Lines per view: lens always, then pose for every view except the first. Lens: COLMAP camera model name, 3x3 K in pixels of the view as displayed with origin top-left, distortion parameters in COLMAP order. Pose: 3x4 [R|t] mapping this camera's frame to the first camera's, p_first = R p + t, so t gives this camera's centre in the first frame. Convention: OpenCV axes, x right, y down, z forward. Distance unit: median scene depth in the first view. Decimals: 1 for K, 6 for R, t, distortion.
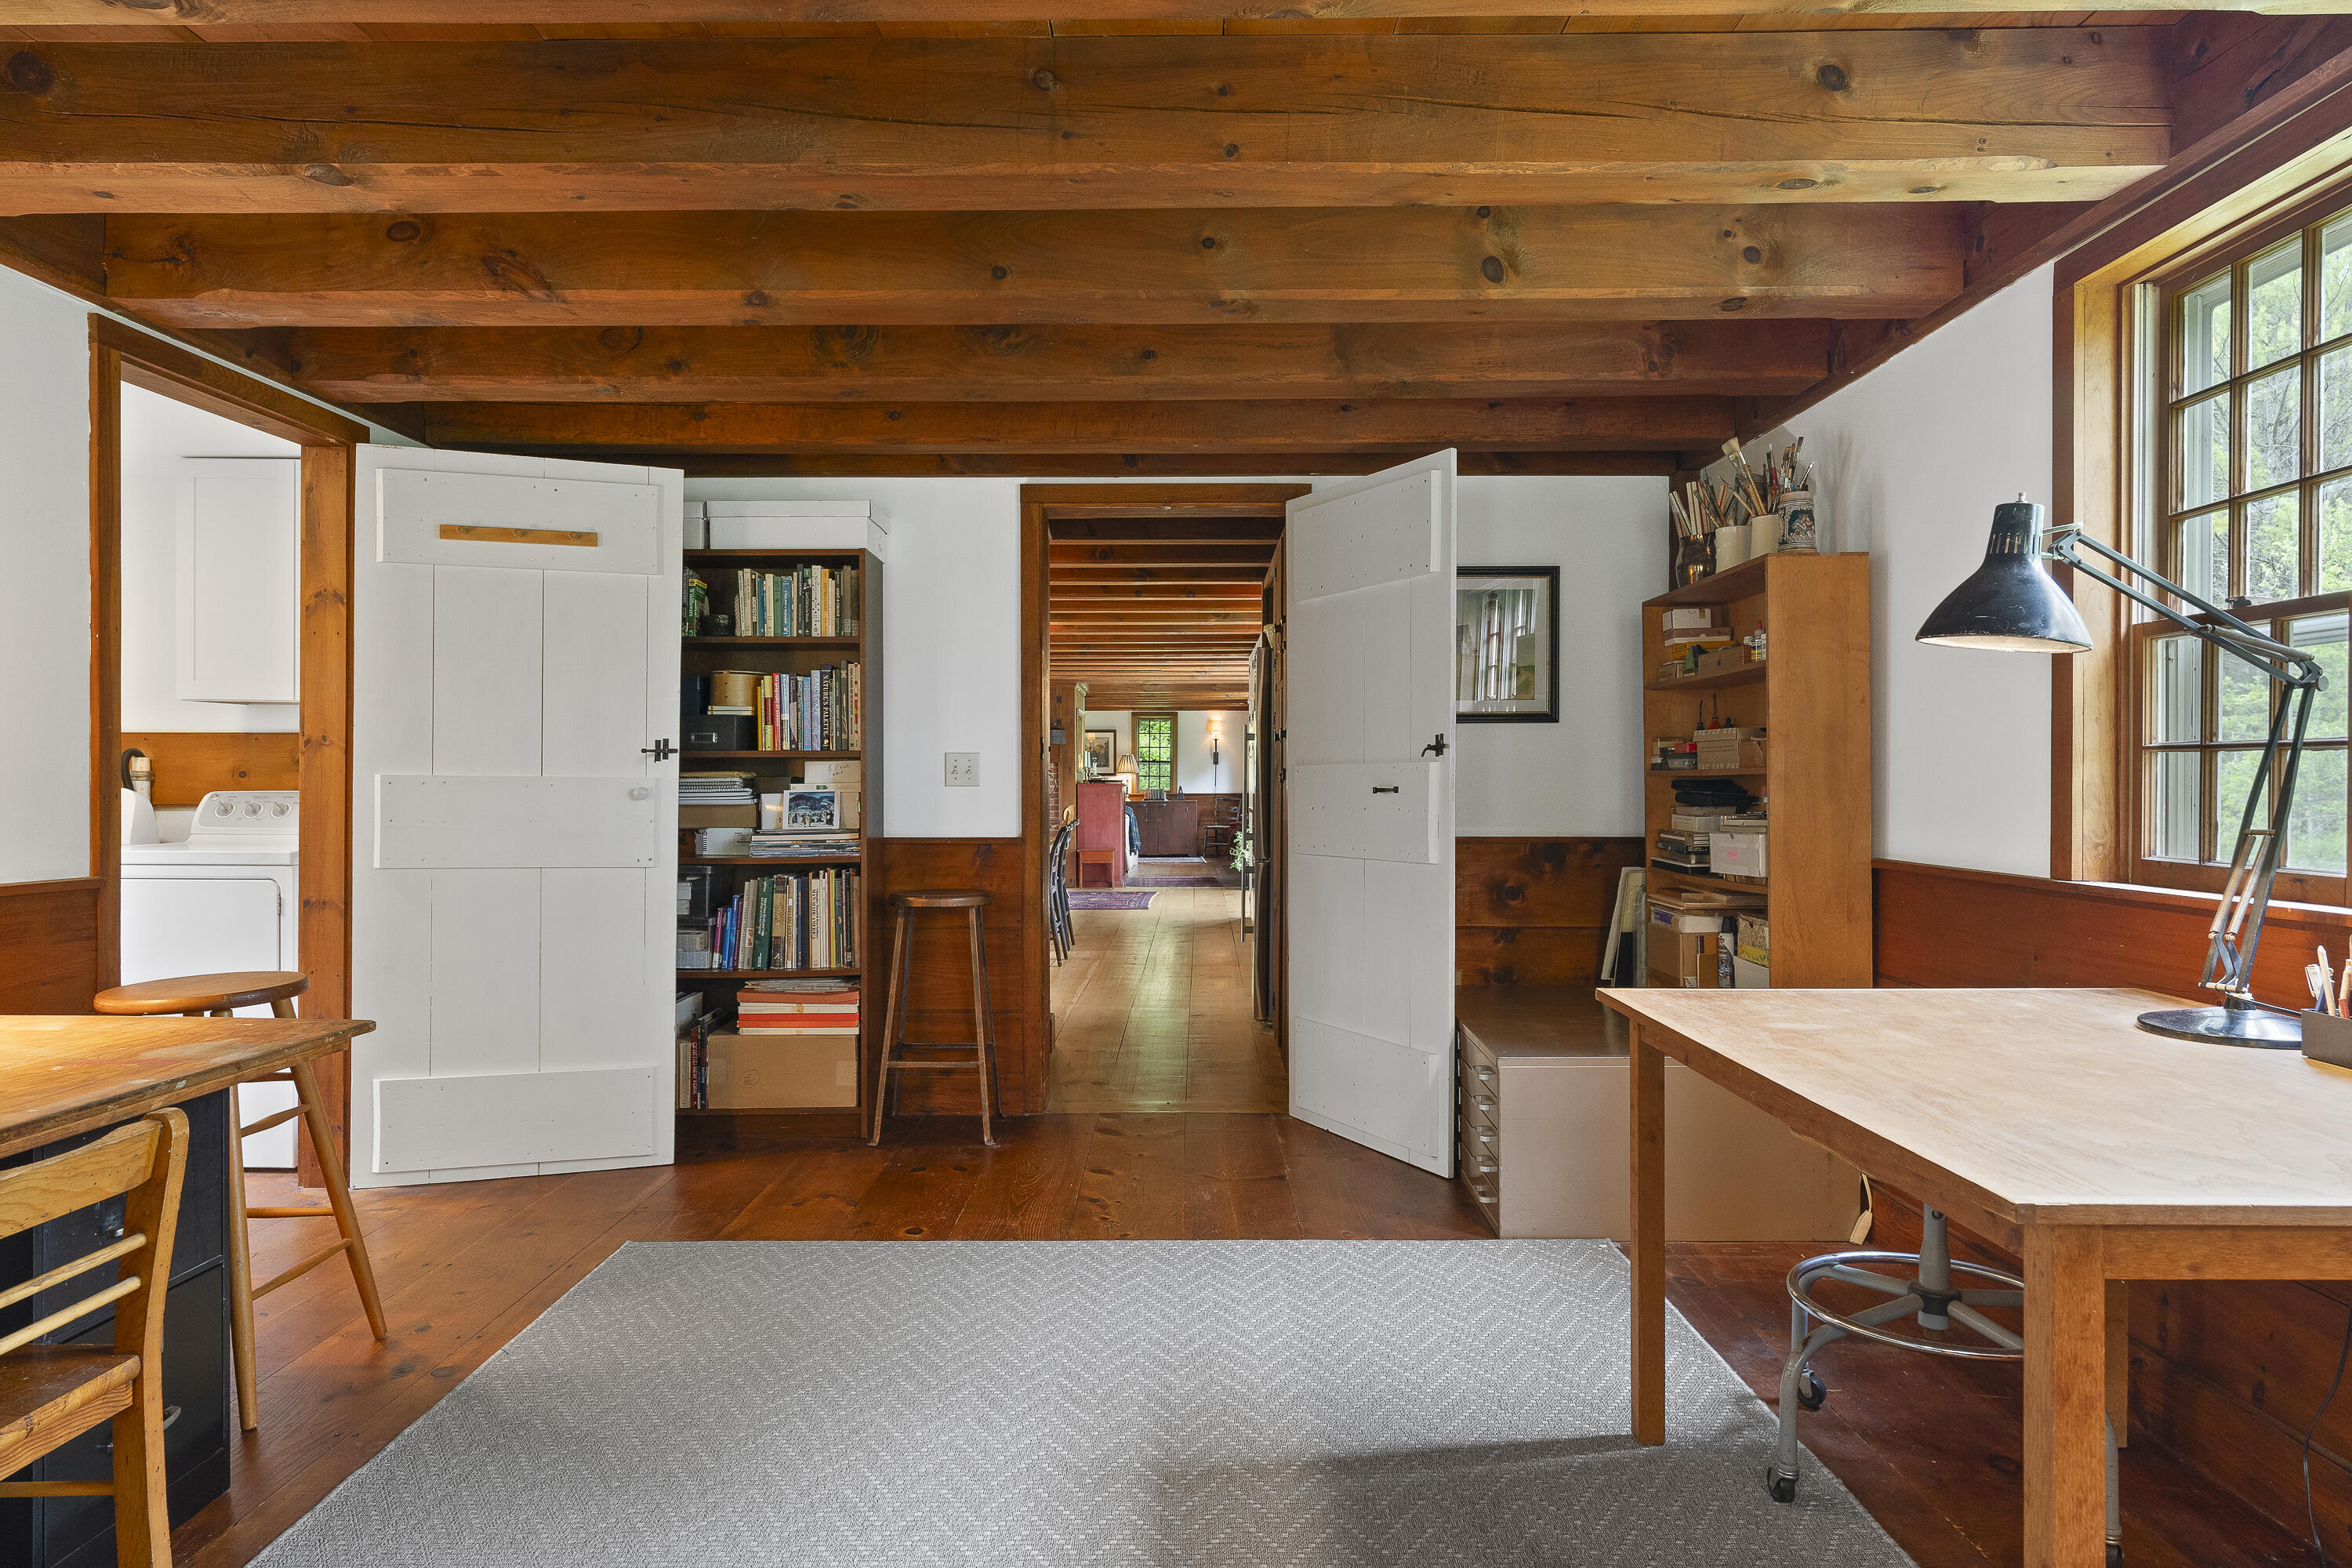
lens RADIAL K [[1374.4, 0, 1178.6], [0, 1374.4, 782.7], [0, 0, 1]] dist [0.000014, 0.000000]
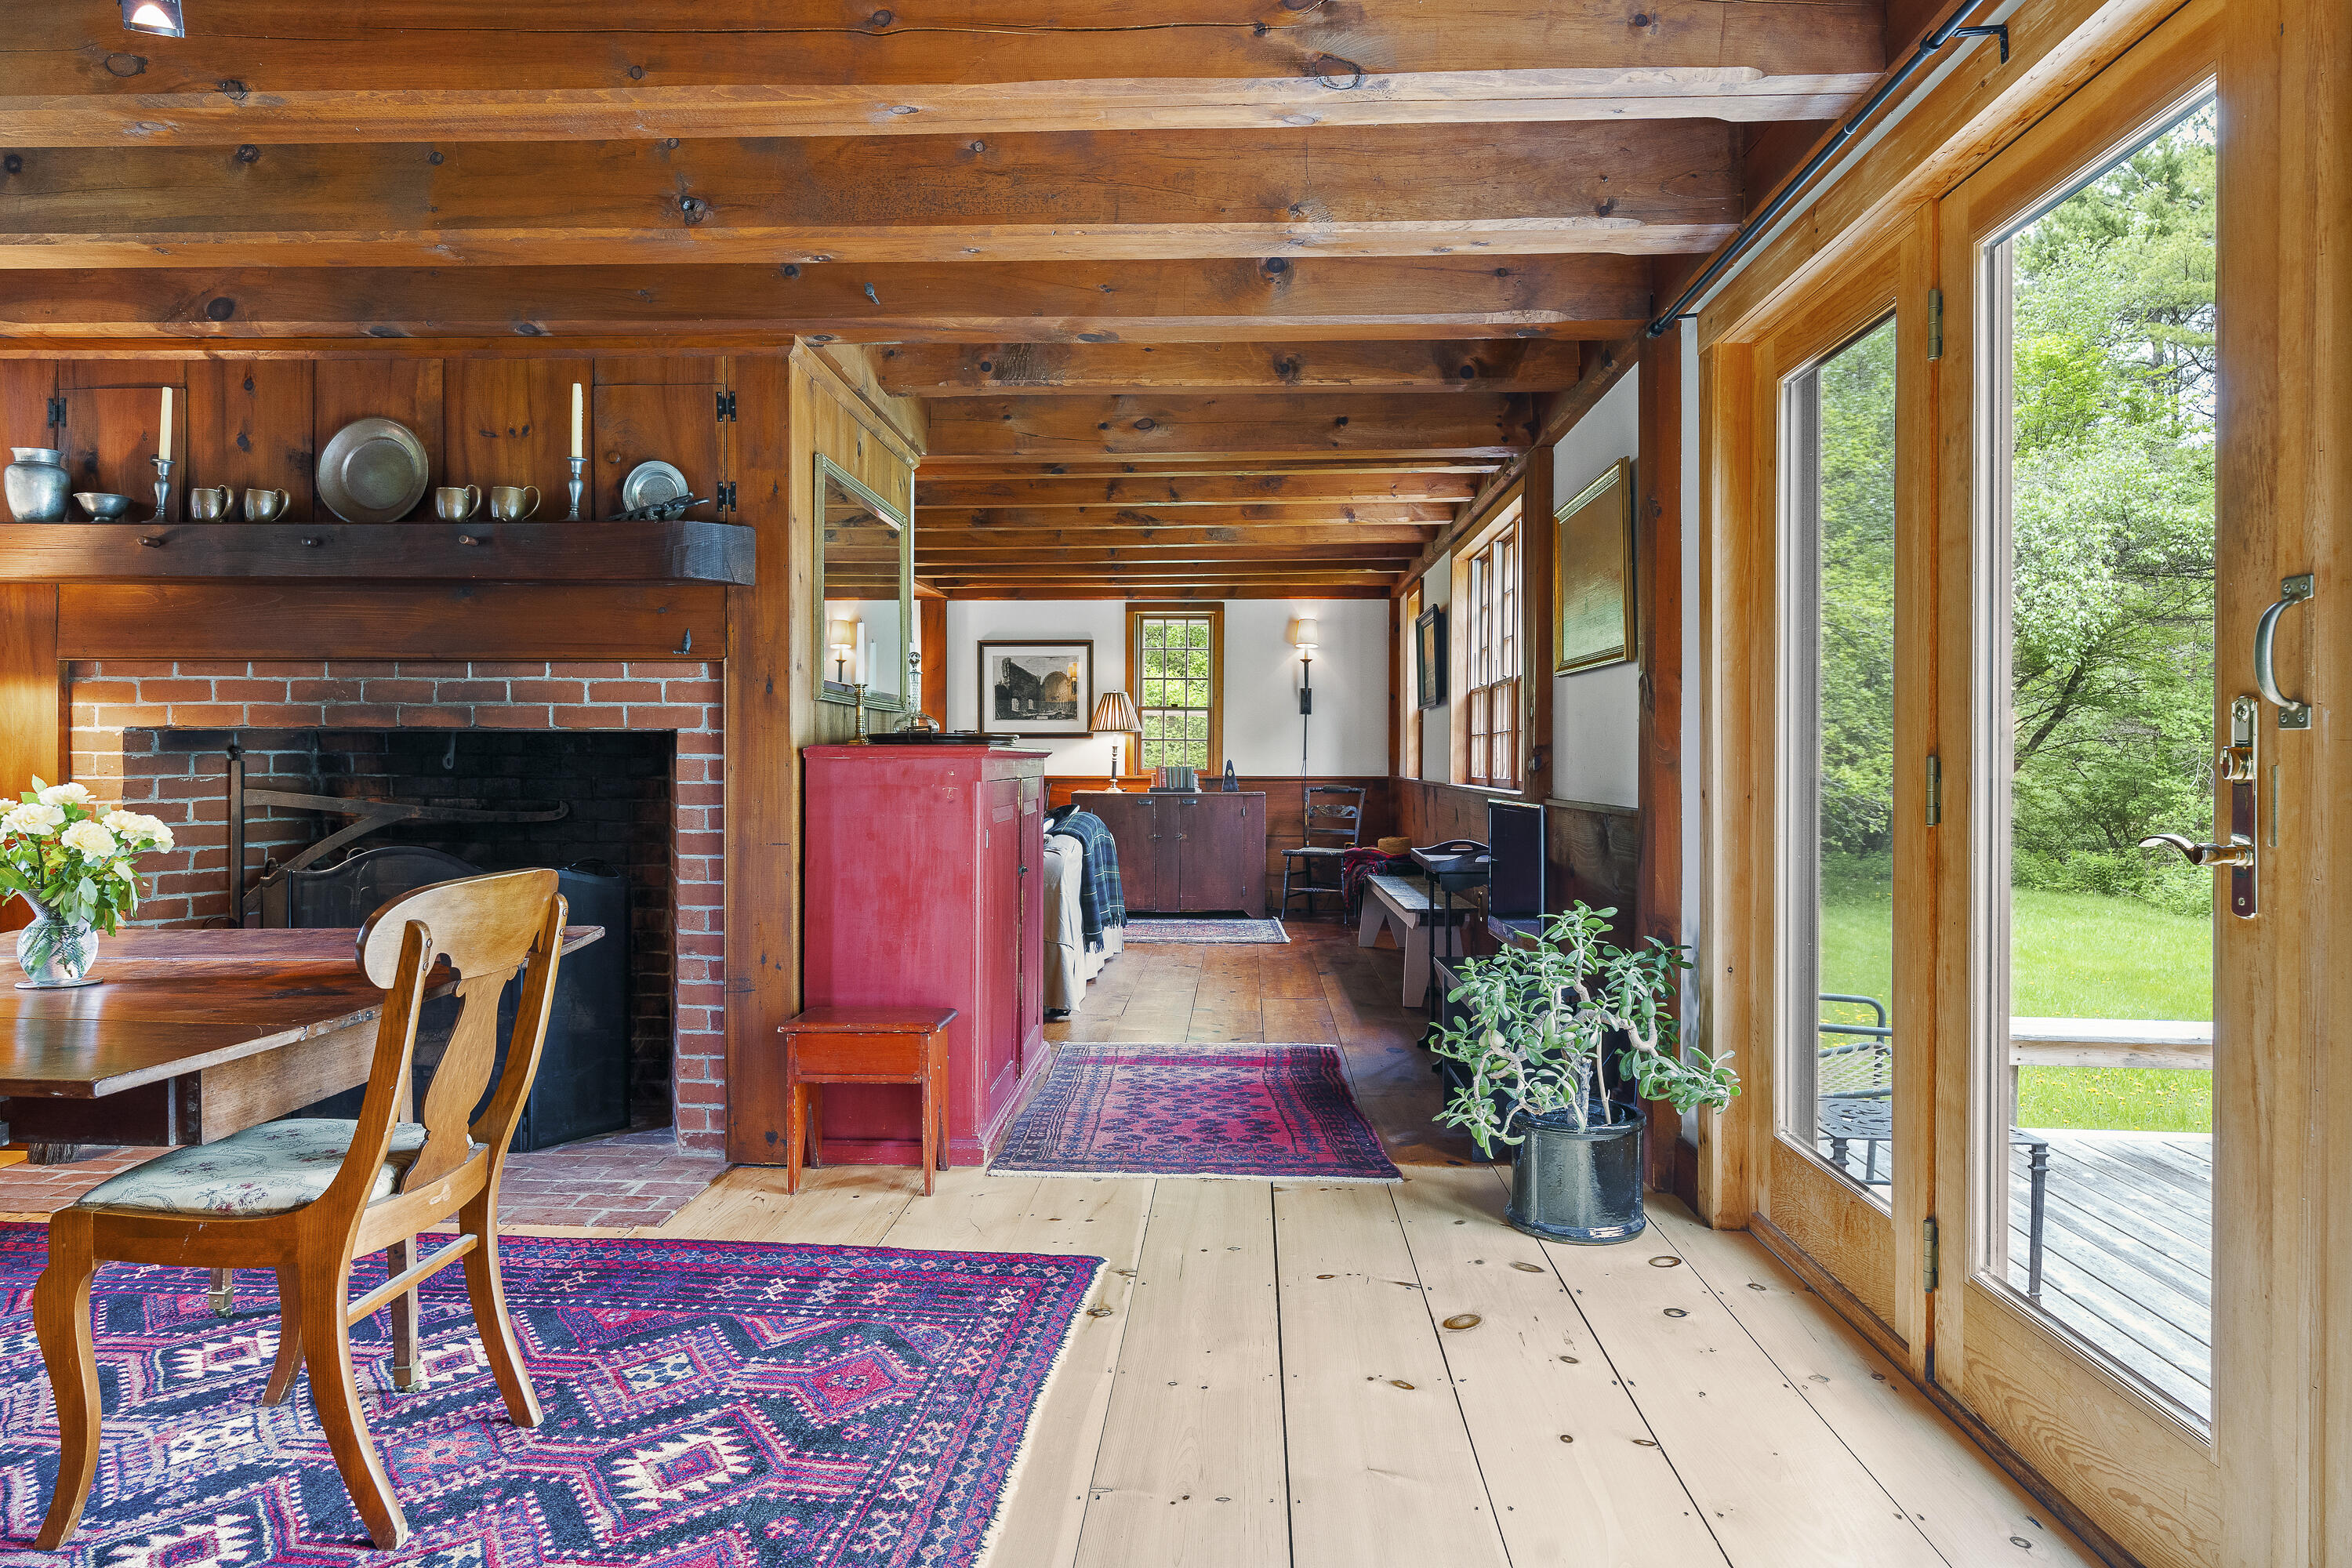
lens RADIAL K [[1401.3, 0, 1171.8], [0, 1401.3, 760.6], [0, 0, 1]] dist [-0.002664, -0.000574]
pose [[0.998991, 0.003642, -0.044768, 0.003064], [-0.003687, 0.999993, -0.000931, 0.002993], [0.044764, 0.001095, 0.998997, 0.536246]]
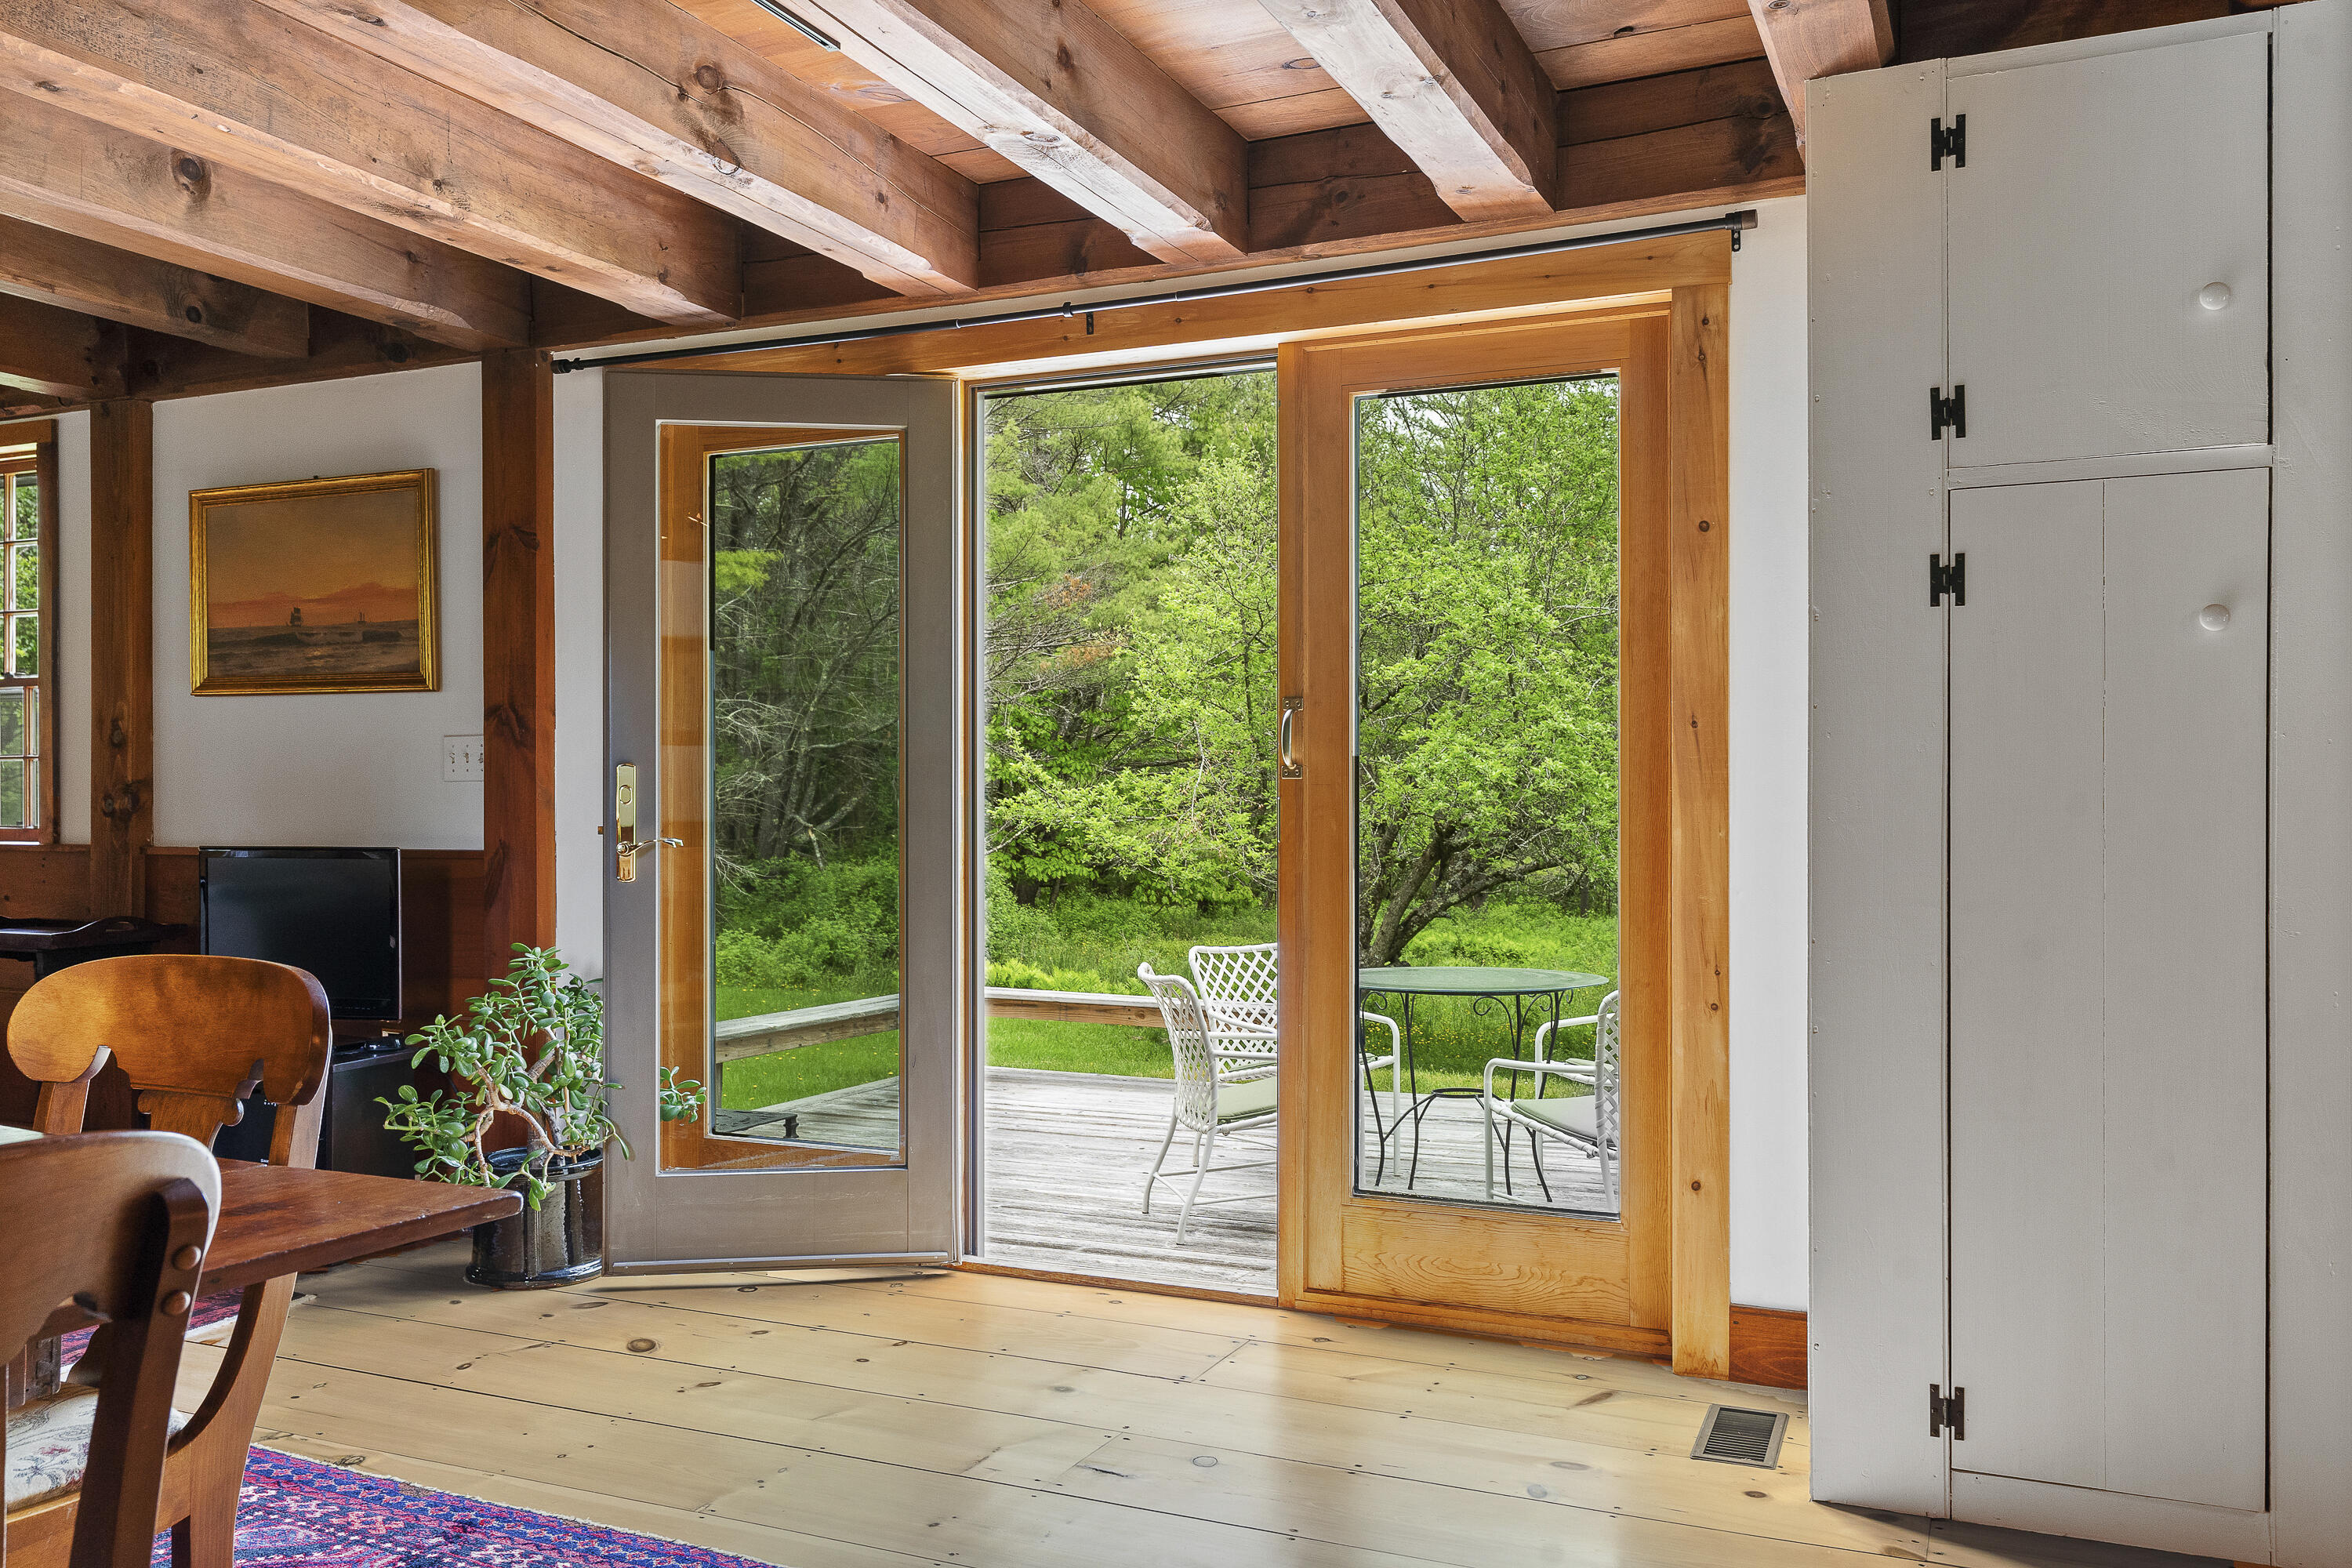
lens RADIAL K [[1880.0, 0, 1176.5], [0, 1880.0, 795.9], [0, 0, 1]] dist [0.009009, 0.003919]
pose [[0.406575, -0.001919, 0.913615, -0.113542], [0.007711, 0.999969, -0.001331, 0.003160], [-0.913585, 0.007586, 0.406577, 0.546966]]
